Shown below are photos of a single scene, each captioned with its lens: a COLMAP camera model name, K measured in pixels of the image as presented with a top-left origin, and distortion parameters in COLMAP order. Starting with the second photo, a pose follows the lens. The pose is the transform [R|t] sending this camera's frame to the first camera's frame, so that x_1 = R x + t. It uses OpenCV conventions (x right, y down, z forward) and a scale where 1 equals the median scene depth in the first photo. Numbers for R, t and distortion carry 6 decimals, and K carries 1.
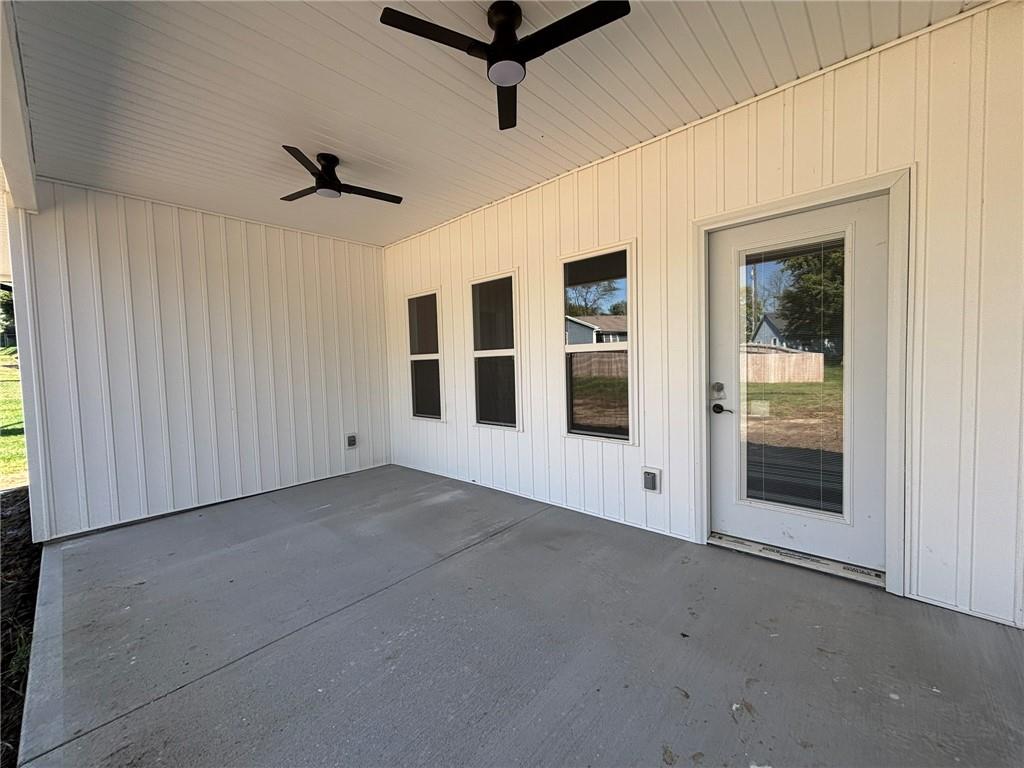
lens RADIAL K [[412.0, 0, 515.6], [0, 412.0, 386.7], [0, 0, 1]] dist [-0.000910, 0.000196]
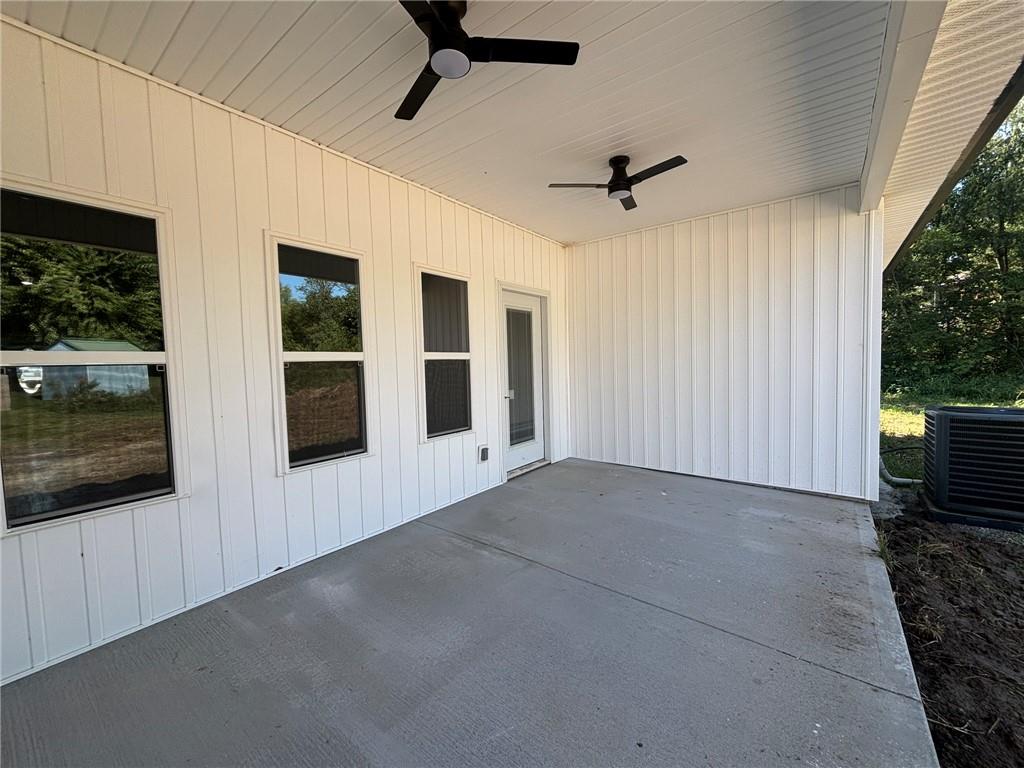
lens RADIAL K [[412.0, 0, 514.7], [0, 412.0, 380.4], [0, 0, 1]] dist [-0.000910, 0.000196]
pose [[-0.088746, -0.013557, 0.995962, -0.986083], [0.087374, 0.995947, 0.021342, -0.034286], [-0.992215, 0.088915, -0.087202, 0.945957]]
